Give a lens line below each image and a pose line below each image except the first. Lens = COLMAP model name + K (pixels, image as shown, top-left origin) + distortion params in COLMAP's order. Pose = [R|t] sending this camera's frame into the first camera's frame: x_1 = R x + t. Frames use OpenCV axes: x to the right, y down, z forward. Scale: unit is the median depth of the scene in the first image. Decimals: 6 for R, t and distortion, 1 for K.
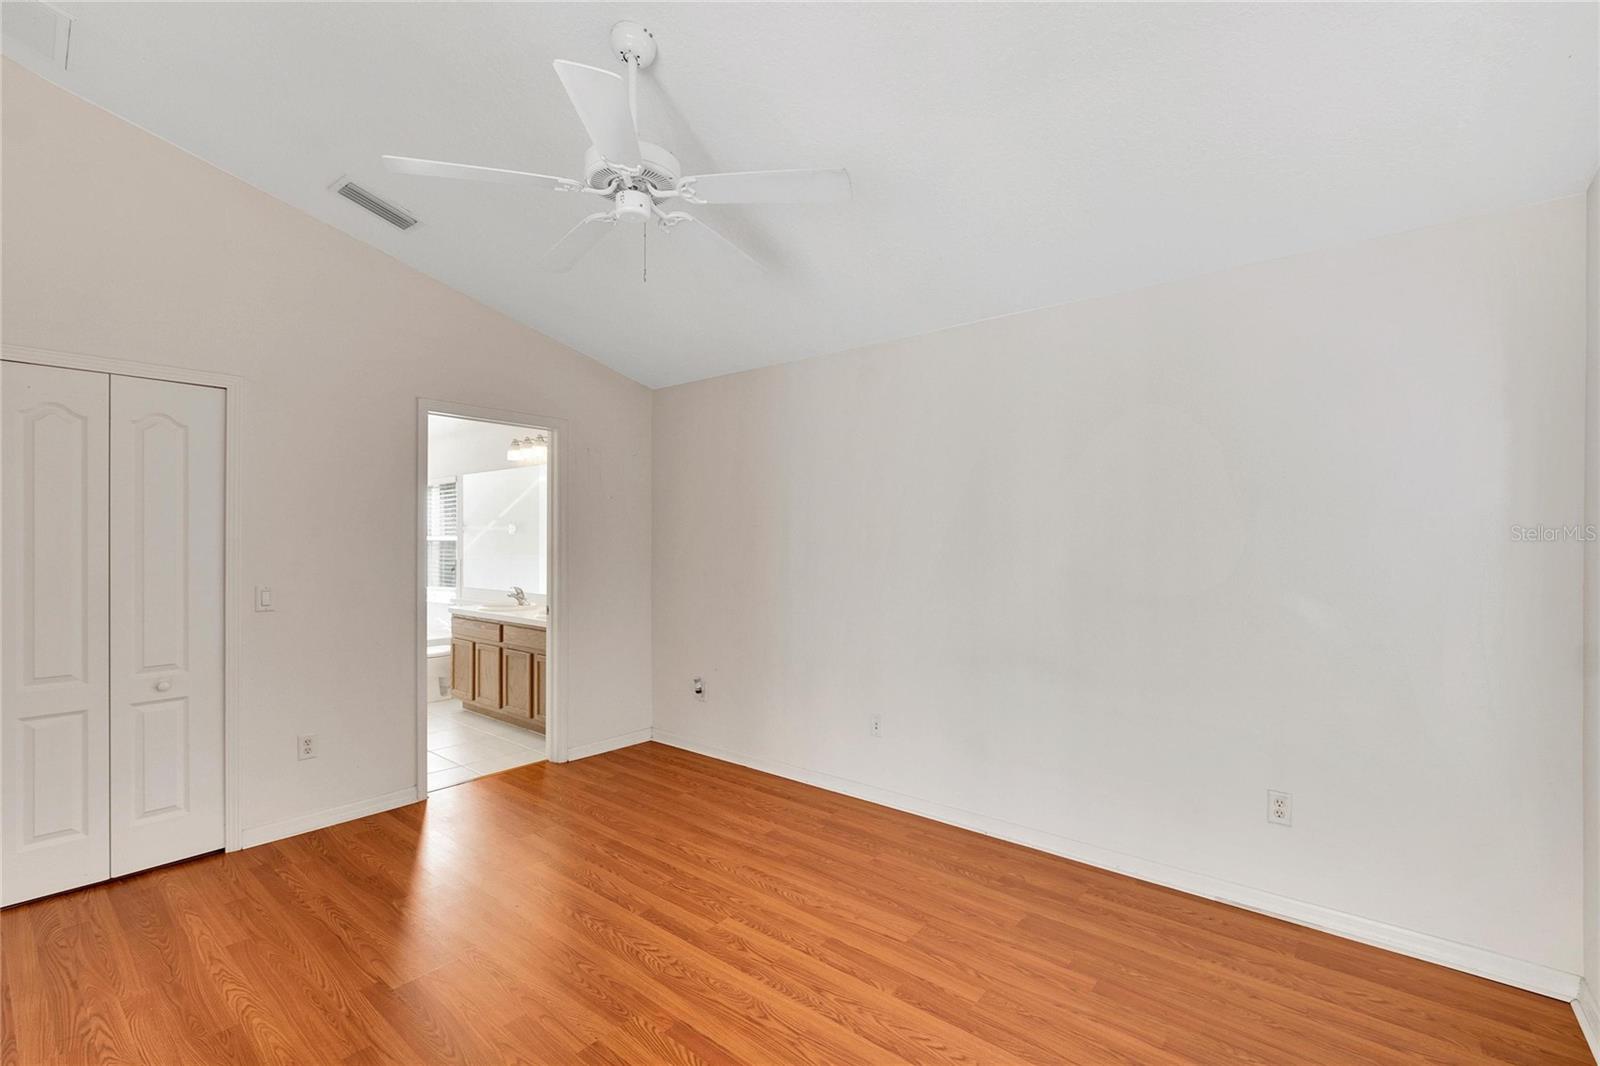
lens RADIAL K [[707.6, 0, 790.3], [0, 707.6, 538.8], [0, 0, 1]] dist [-0.001644, -0.000136]
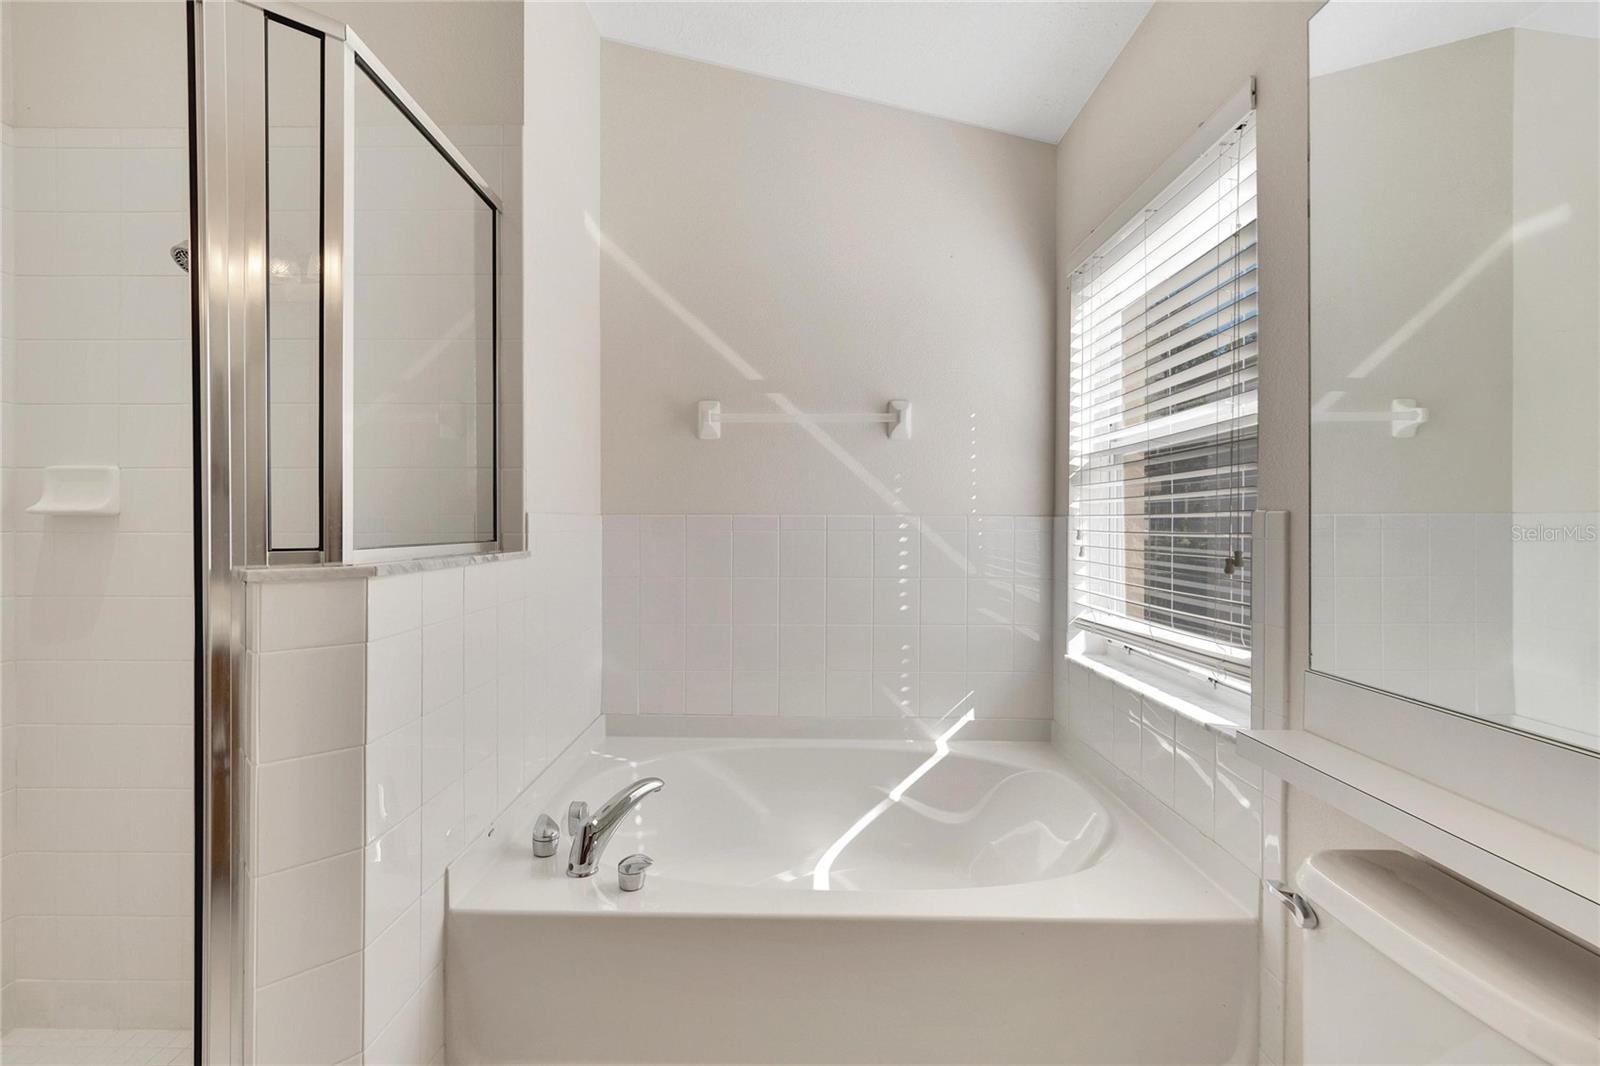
lens RADIAL K [[717.8, 0, 794.5], [0, 717.8, 514.6], [0, 0, 1]] dist [-0.001546, -0.000206]
pose [[0.640044, -0.001813, -0.768336, -0.799117], [-0.002930, 0.999984, -0.004800, 0.059816], [0.768333, 0.005324, 0.640028, 1.549984]]
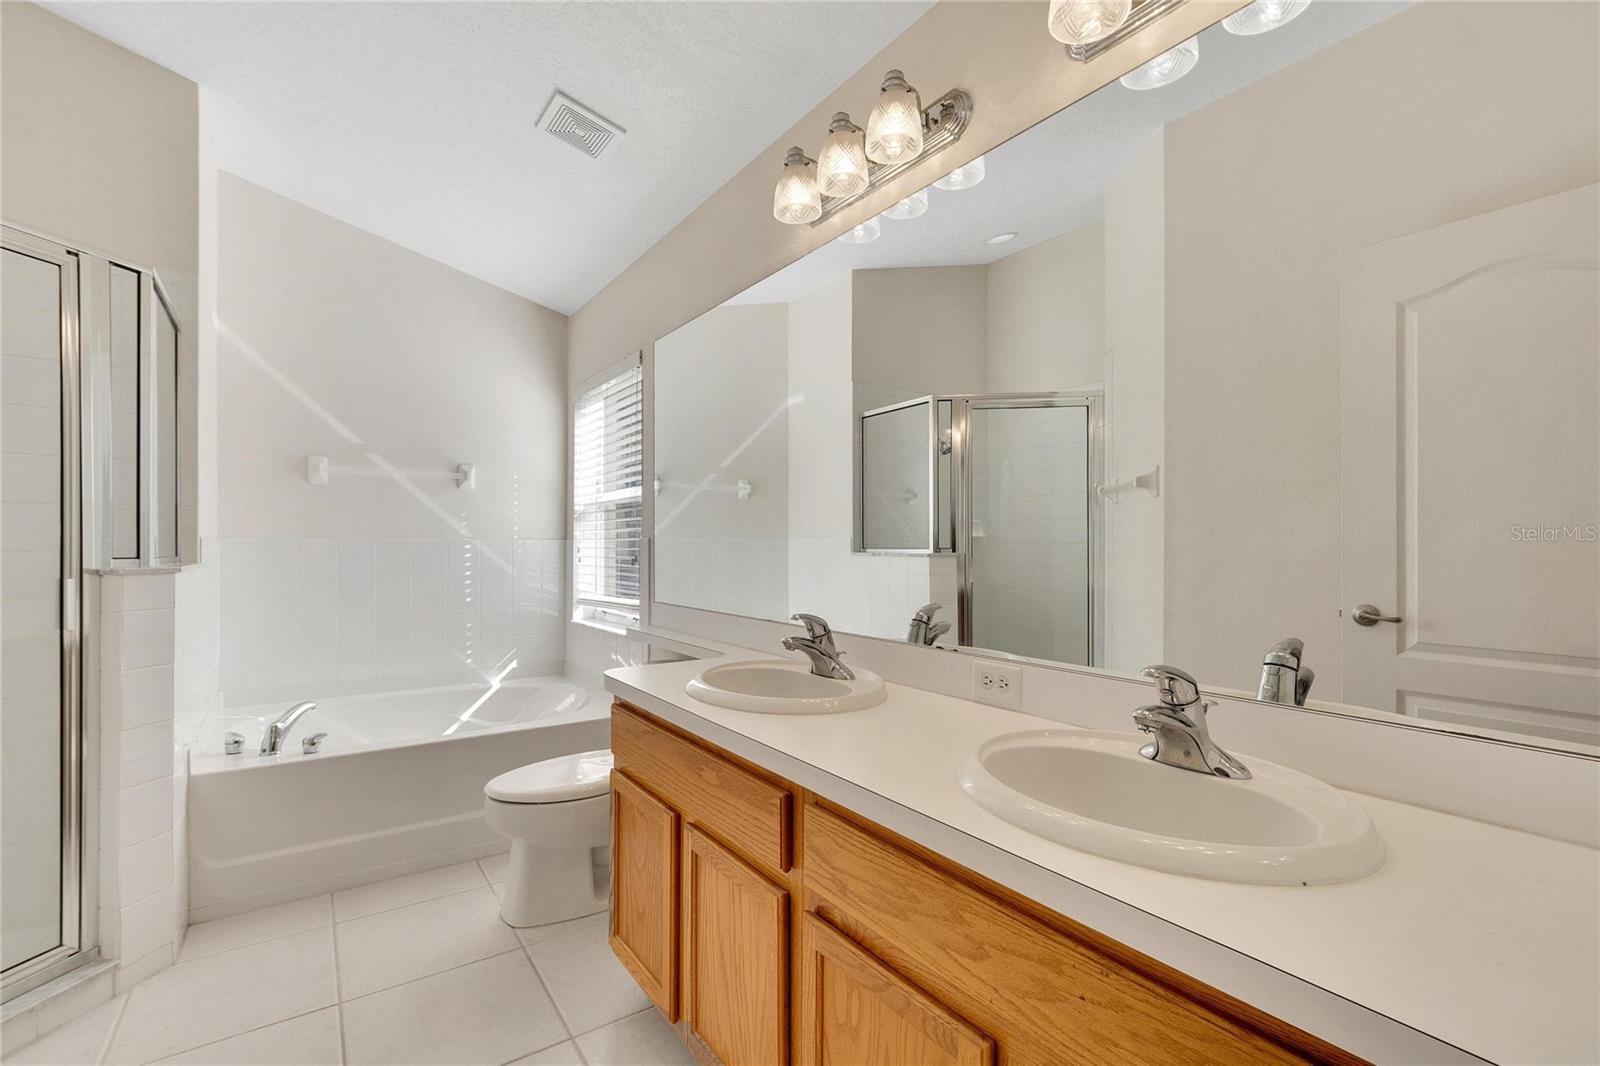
lens RADIAL K [[707.6, 0, 790.3], [0, 707.6, 538.8], [0, 0, 1]] dist [-0.001644, -0.000136]
pose [[0.965367, -0.002931, -0.260880, -0.526664], [0.001444, 0.999982, -0.005892, 0.063314], [0.260893, 0.005312, 0.965353, 1.181579]]
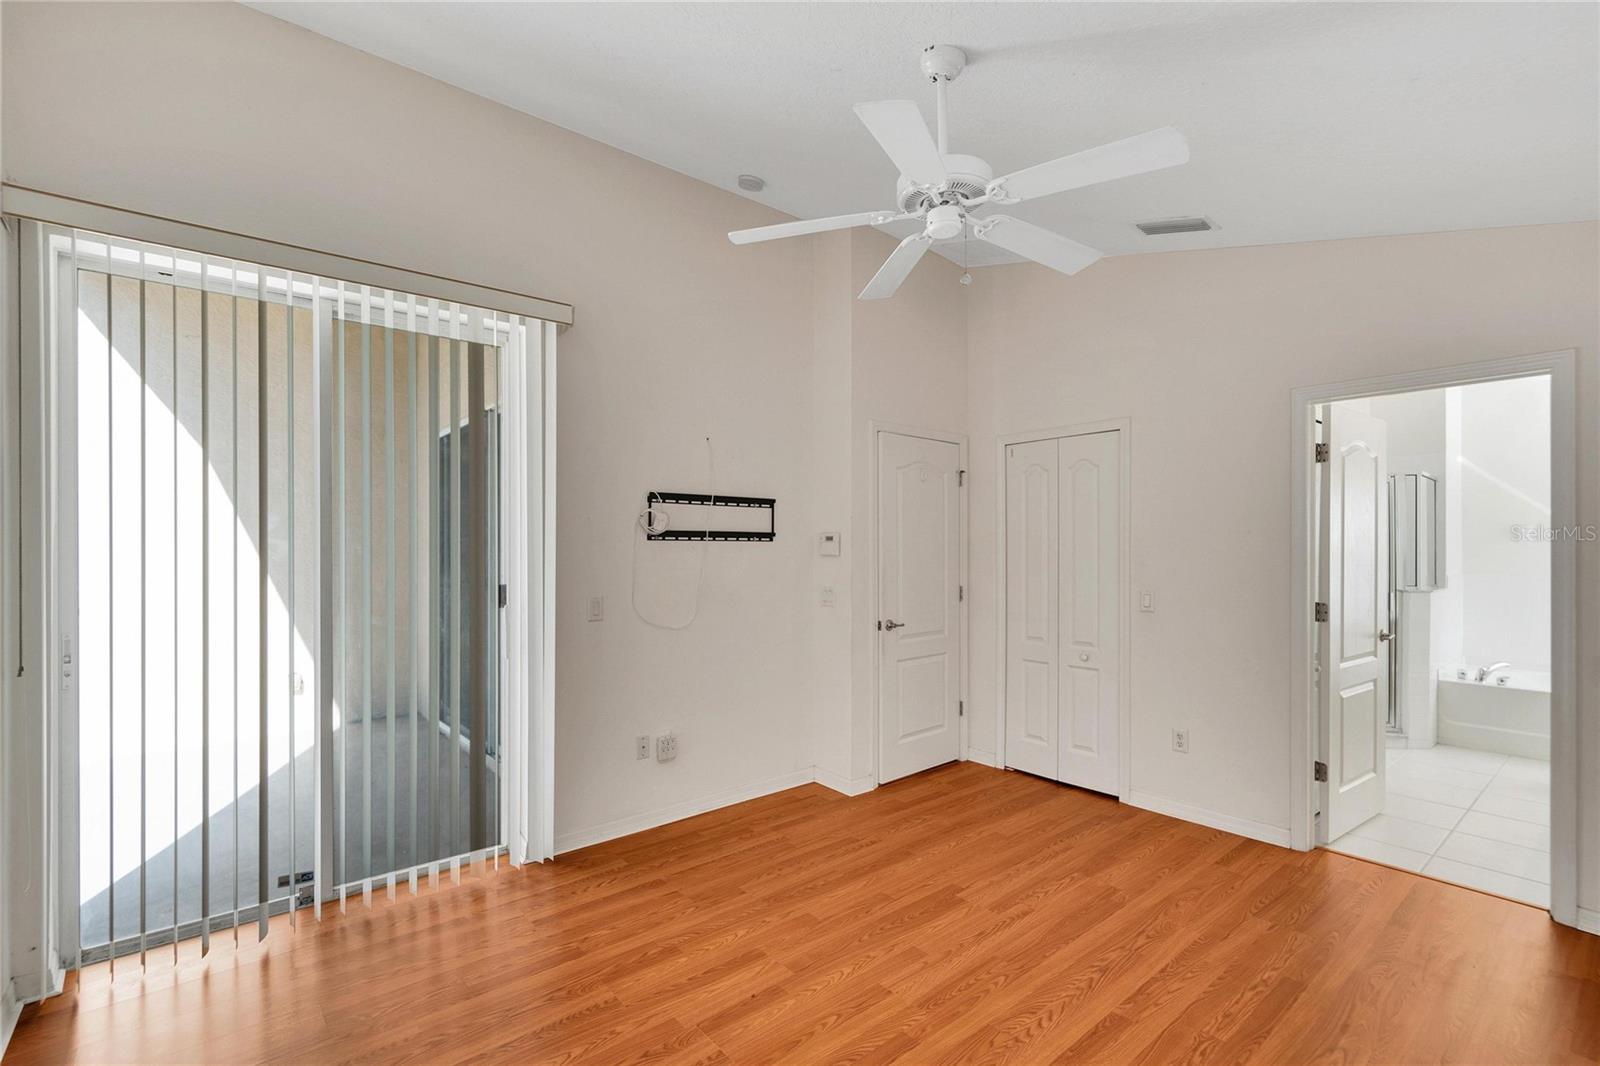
lens RADIAL K [[728.5, 0, 799.3], [0, 728.5, 545.5], [0, 0, 1]] dist [0.002581, 0.000556]
pose [[-0.166222, 0.001361, -0.986088, 0.516747], [-0.001432, 0.999998, 0.001621, -0.010027], [0.986087, 0.001681, -0.166219, 0.588044]]
